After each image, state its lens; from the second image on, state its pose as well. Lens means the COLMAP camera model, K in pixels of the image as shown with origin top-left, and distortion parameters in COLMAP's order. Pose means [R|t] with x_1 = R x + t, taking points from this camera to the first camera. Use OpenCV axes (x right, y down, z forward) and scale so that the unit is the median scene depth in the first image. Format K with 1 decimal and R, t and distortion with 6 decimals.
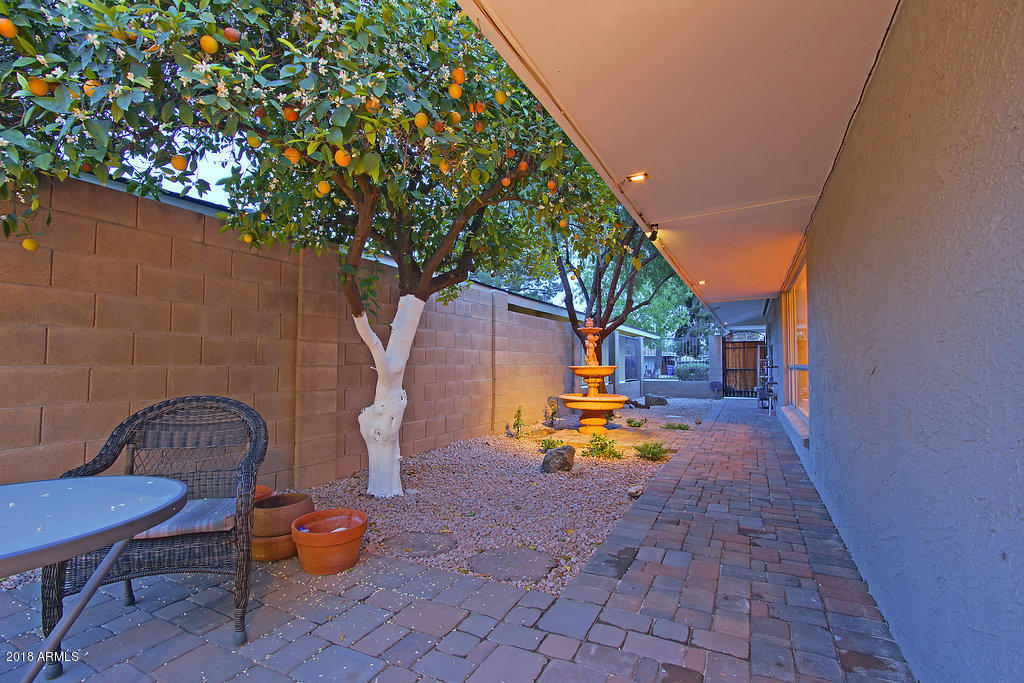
lens RADIAL K [[475.2, 0, 513.1], [0, 475.2, 346.0], [0, 0, 1]] dist [-0.012536, 0.000820]
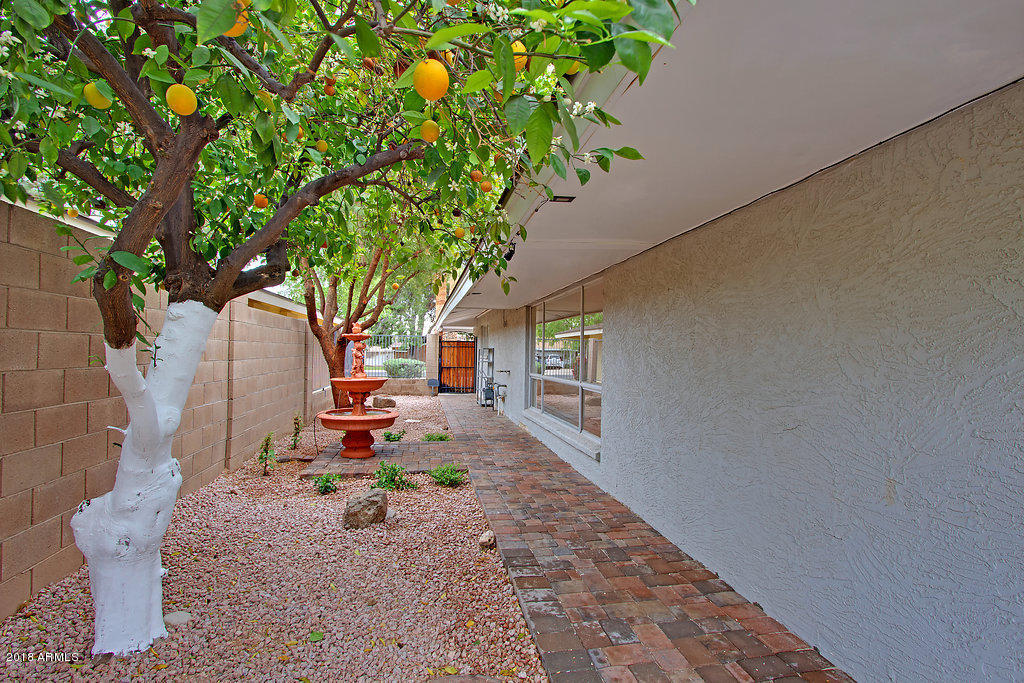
lens RADIAL K [[475.2, 0, 512.5], [0, 475.2, 340.4], [0, 0, 1]] dist [-0.012536, 0.000820]
pose [[0.791782, 0.026455, 0.610231, -0.145539], [-0.036393, 0.999330, 0.003898, -0.041793], [-0.609719, -0.025295, 0.792214, 0.150379]]
